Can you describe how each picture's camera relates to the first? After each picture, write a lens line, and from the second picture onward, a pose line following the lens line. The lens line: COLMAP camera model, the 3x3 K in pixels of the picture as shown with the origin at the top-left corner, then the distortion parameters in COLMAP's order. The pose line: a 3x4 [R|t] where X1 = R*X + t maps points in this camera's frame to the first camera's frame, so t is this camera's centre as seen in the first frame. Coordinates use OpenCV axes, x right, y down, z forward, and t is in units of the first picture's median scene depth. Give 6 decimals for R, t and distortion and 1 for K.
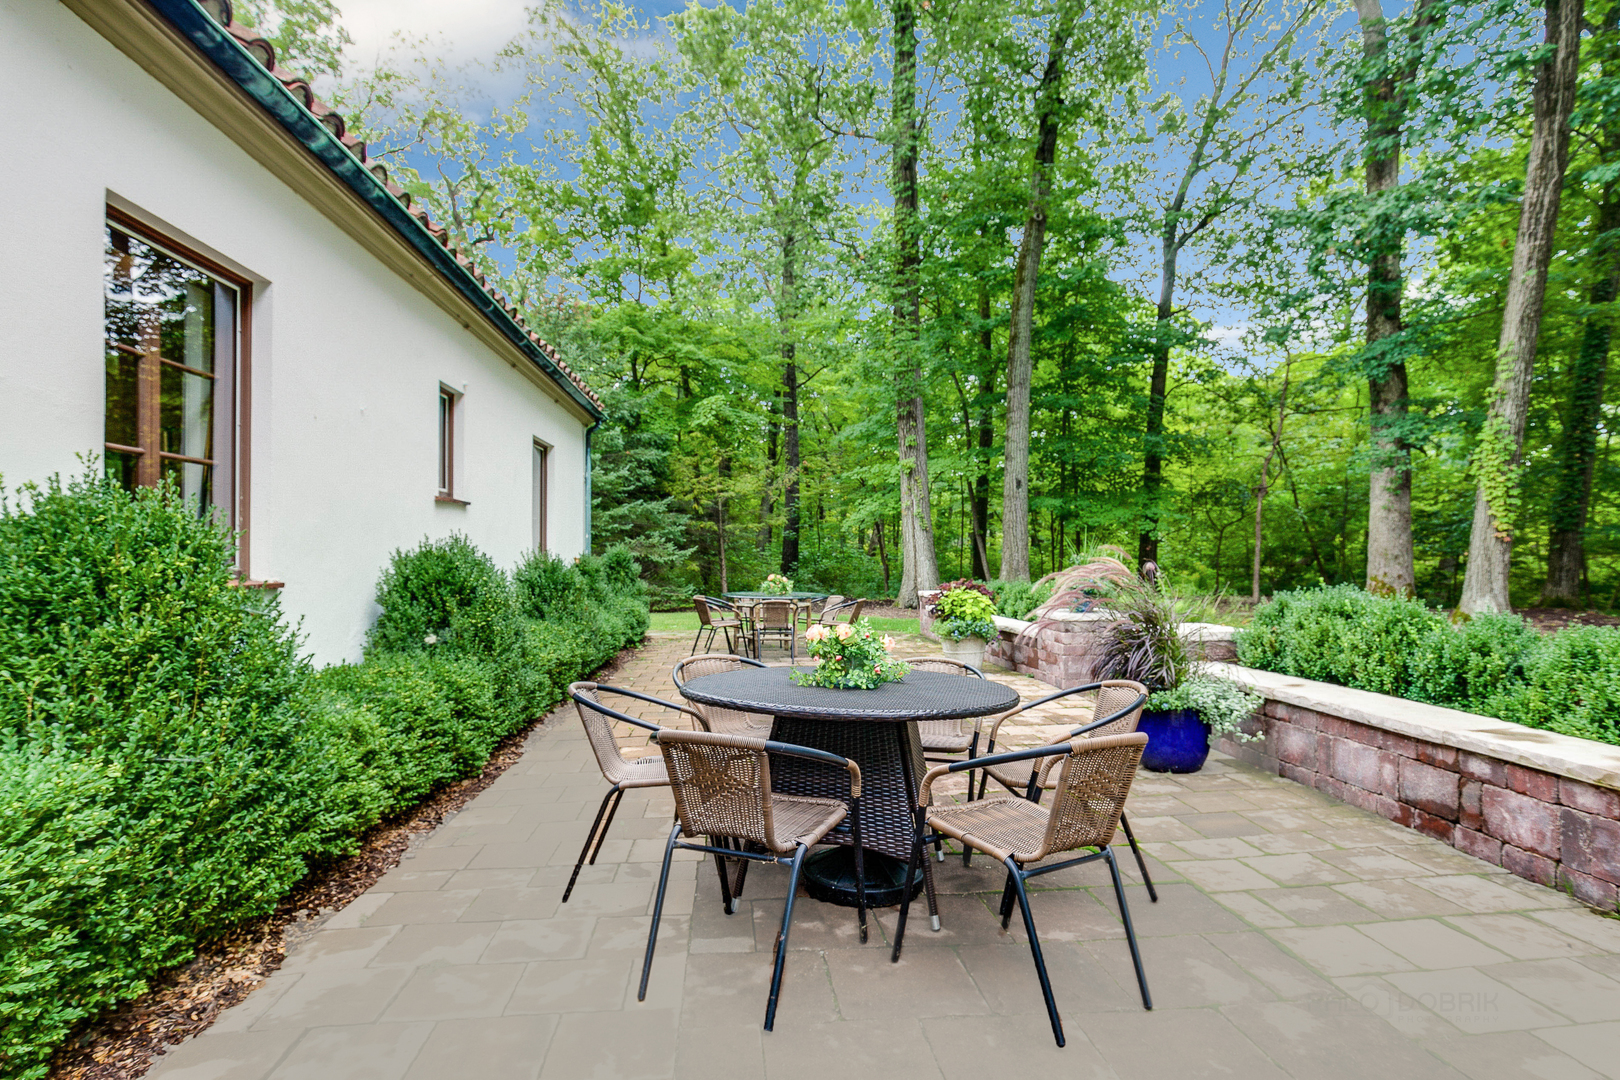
lens RADIAL K [[761.0, 0, 806.8], [0, 761.0, 551.4], [0, 0, 1]] dist [-0.003360, 0.000565]
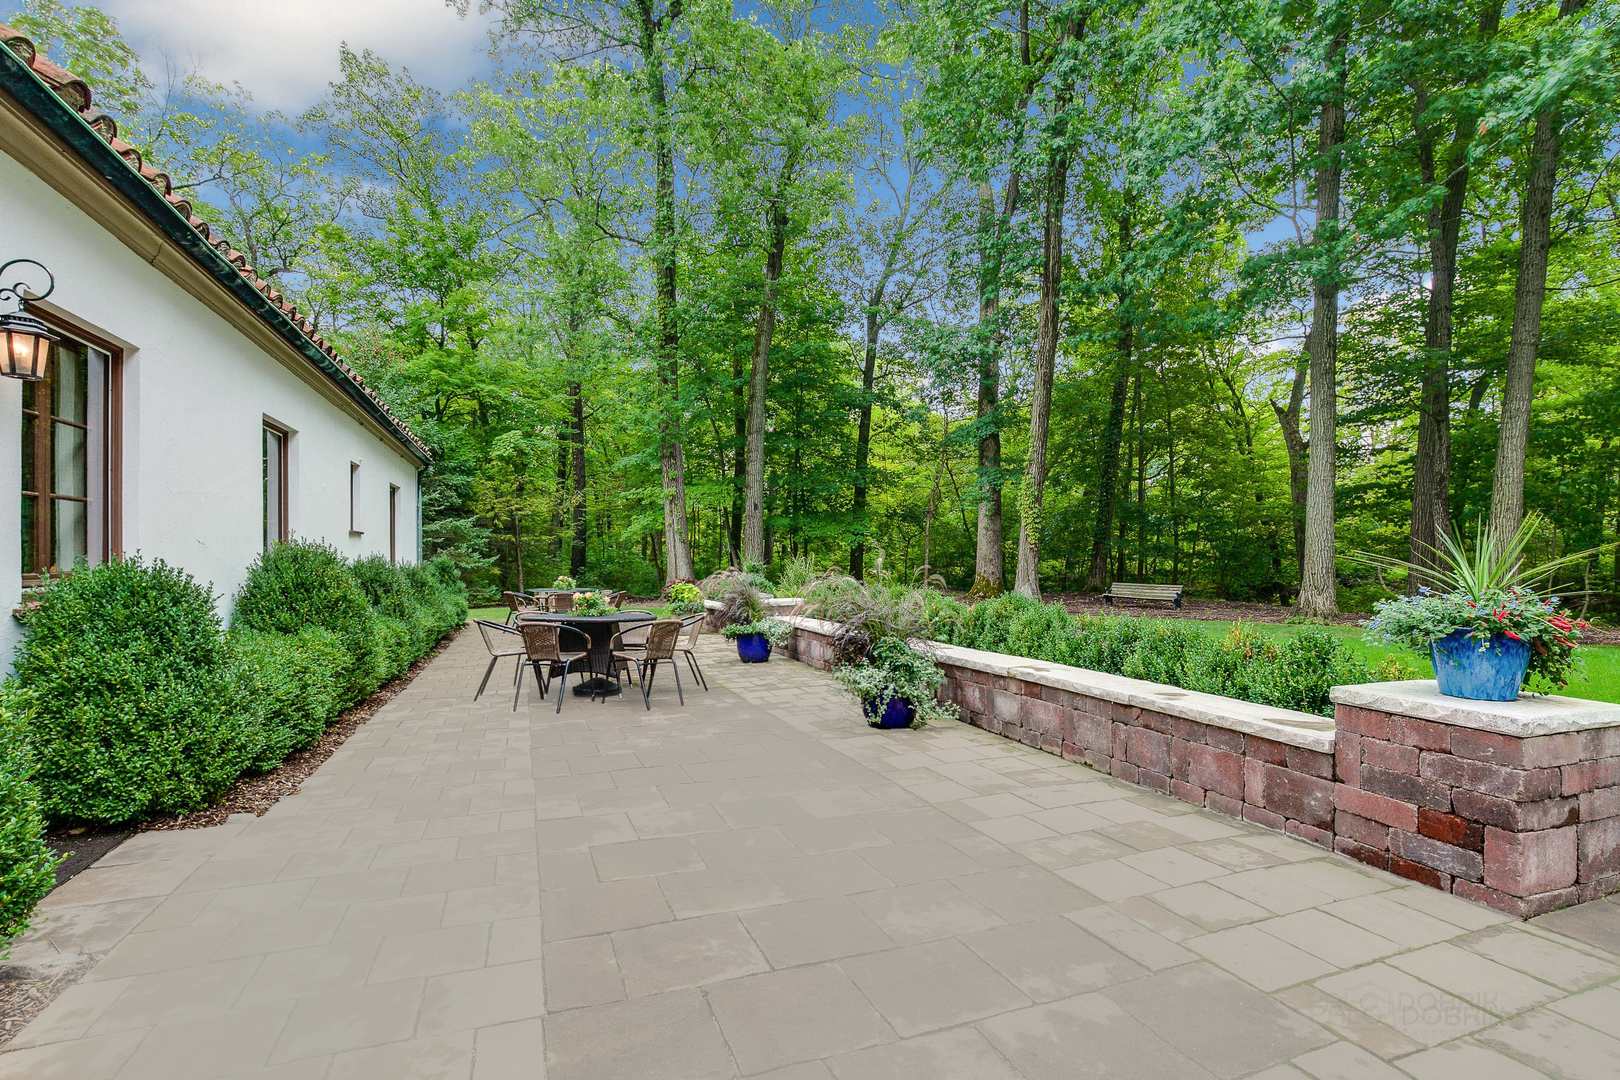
lens RADIAL K [[761.0, 0, 806.8], [0, 761.0, 551.4], [0, 0, 1]] dist [-0.003360, 0.000565]
pose [[0.965437, -0.004287, 0.260601, 0.016976], [0.005256, 0.999982, -0.003023, -0.005593], [-0.260583, 0.004288, 0.965442, -0.309007]]
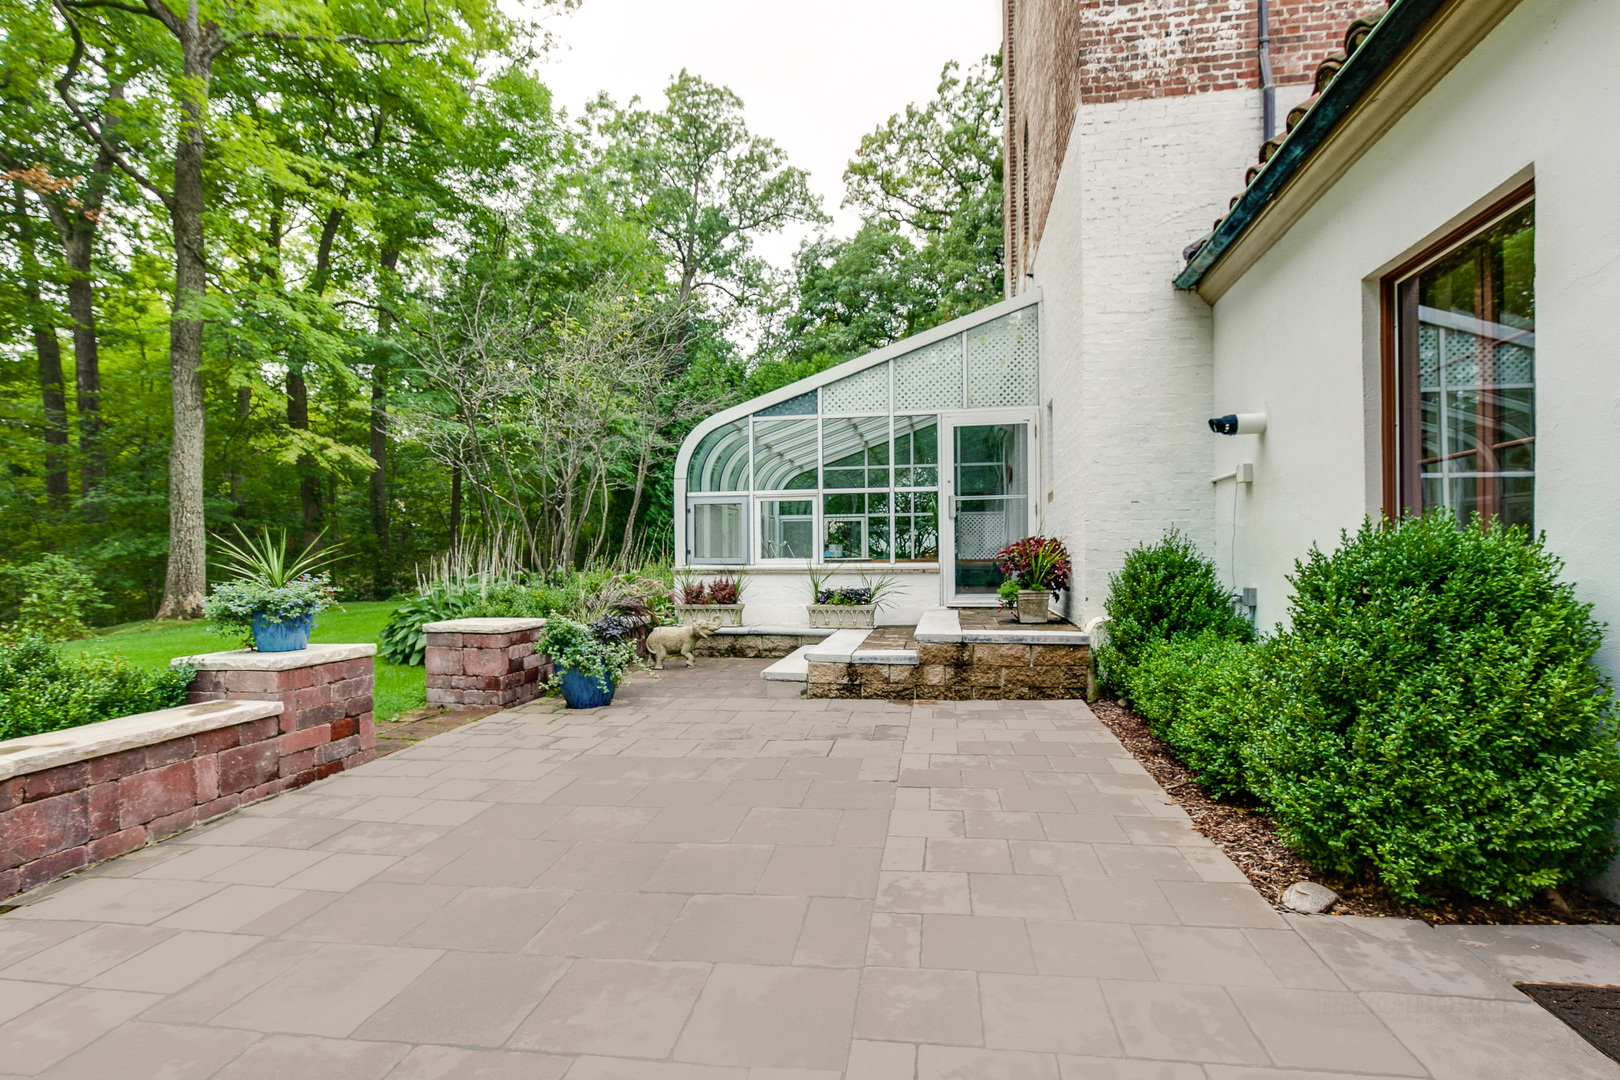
lens RADIAL K [[761.0, 0, 806.8], [0, 761.0, 551.4], [0, 0, 1]] dist [-0.003360, 0.000565]
pose [[-0.963382, 0.016154, 0.267646, -0.438194], [0.014034, 0.999853, -0.009833, 0.055114], [-0.267766, -0.005717, -0.963467, 3.226021]]
